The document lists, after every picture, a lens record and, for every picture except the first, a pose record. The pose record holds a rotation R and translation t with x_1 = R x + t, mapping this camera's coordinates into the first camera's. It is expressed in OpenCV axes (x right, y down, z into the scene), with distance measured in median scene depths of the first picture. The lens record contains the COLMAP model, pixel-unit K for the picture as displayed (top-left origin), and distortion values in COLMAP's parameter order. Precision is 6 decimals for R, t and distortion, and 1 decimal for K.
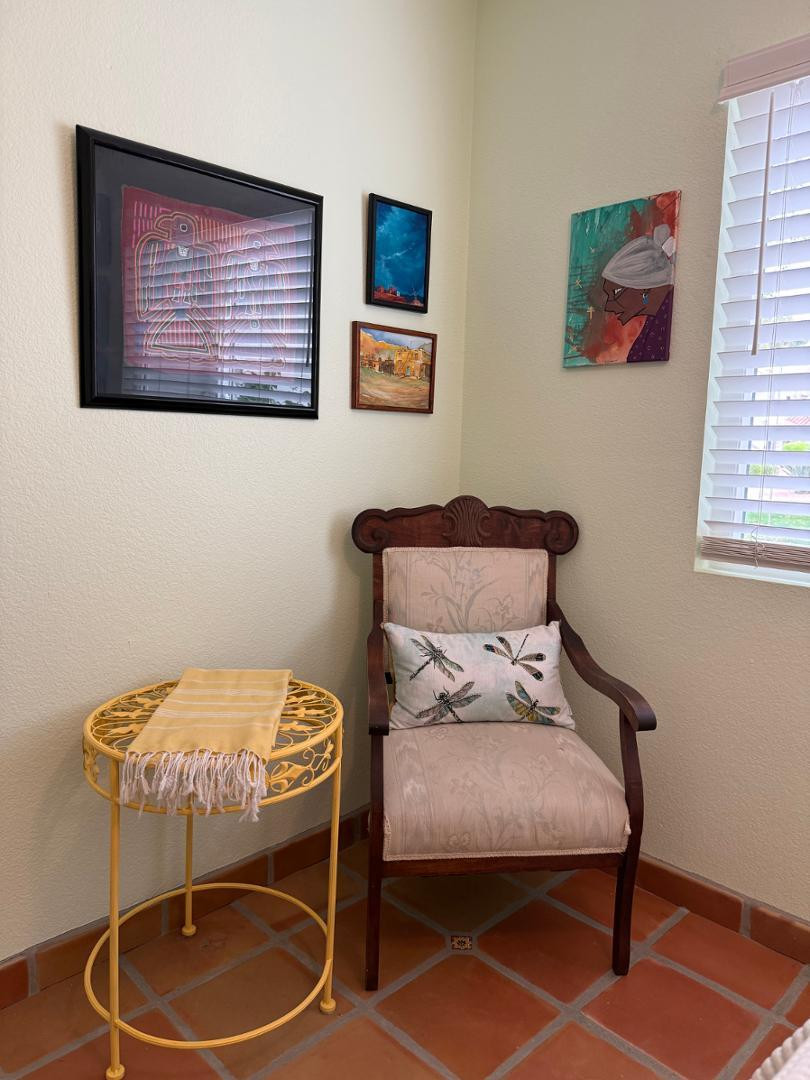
lens RADIAL K [[764.5, 0, 402.4], [0, 764.5, 540.7], [0, 0, 1]] dist [0.115276, -0.237816]
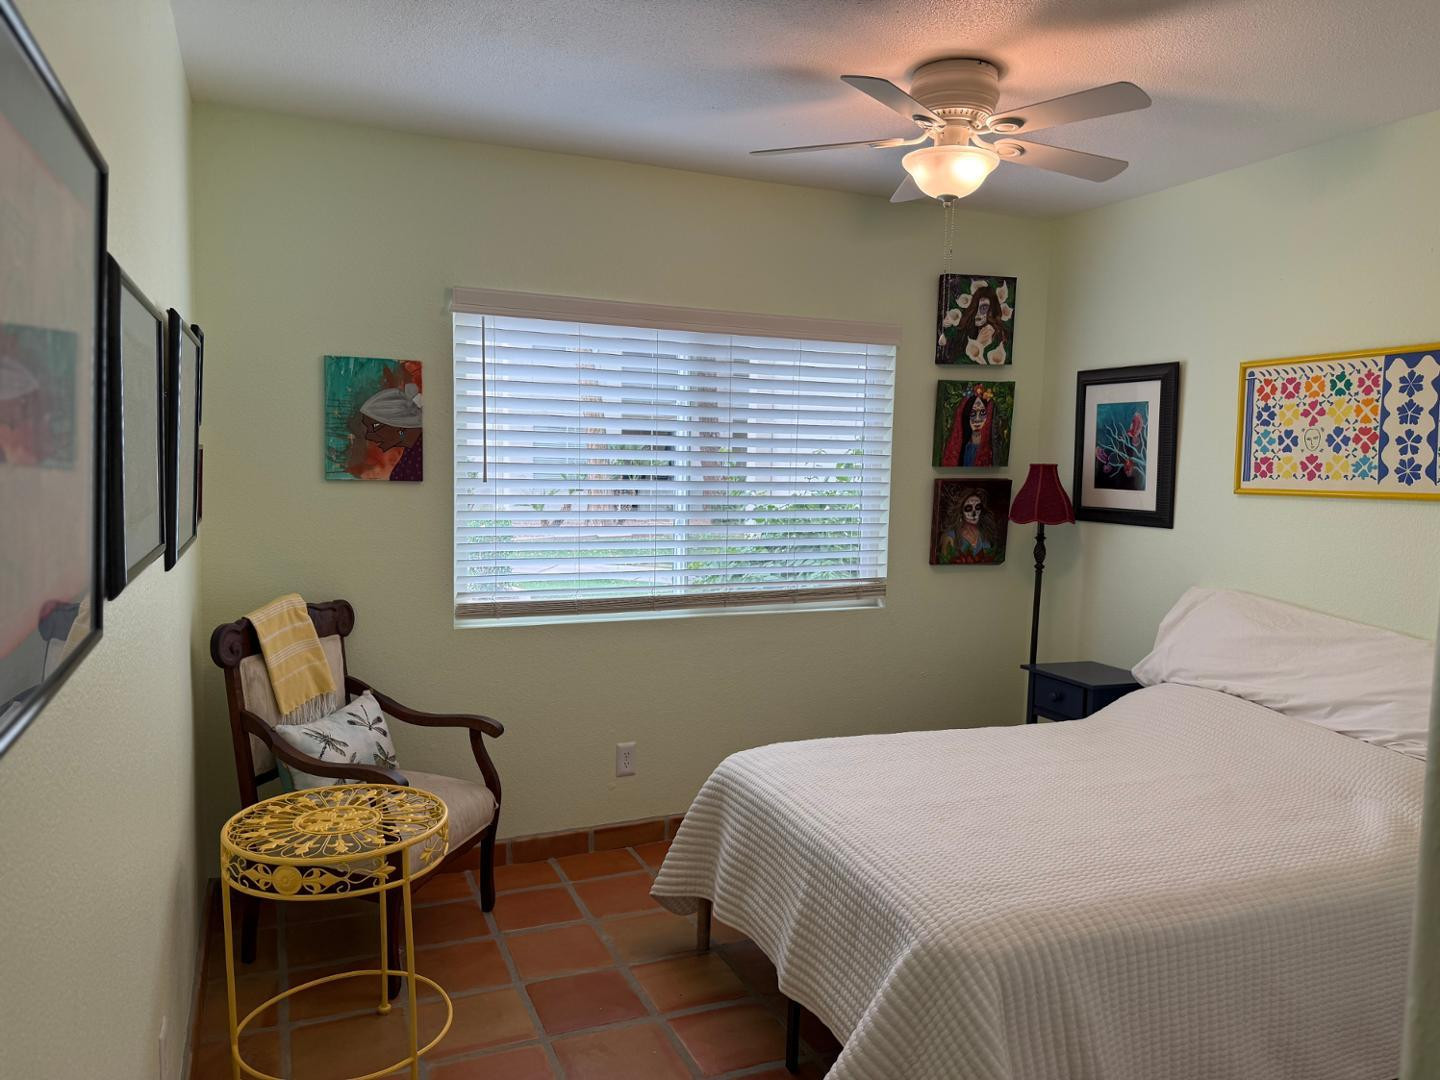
lens RADIAL K [[1019.4, 0, 720.9], [0, 1019.4, 544.4], [0, 0, 1]] dist [0.115276, -0.237816]
pose [[0.345175, -0.091294, 0.934088, -1.170995], [0.107844, 0.992524, 0.057154, -0.166320], [-0.932322, 0.081008, 0.352440, -0.124076]]
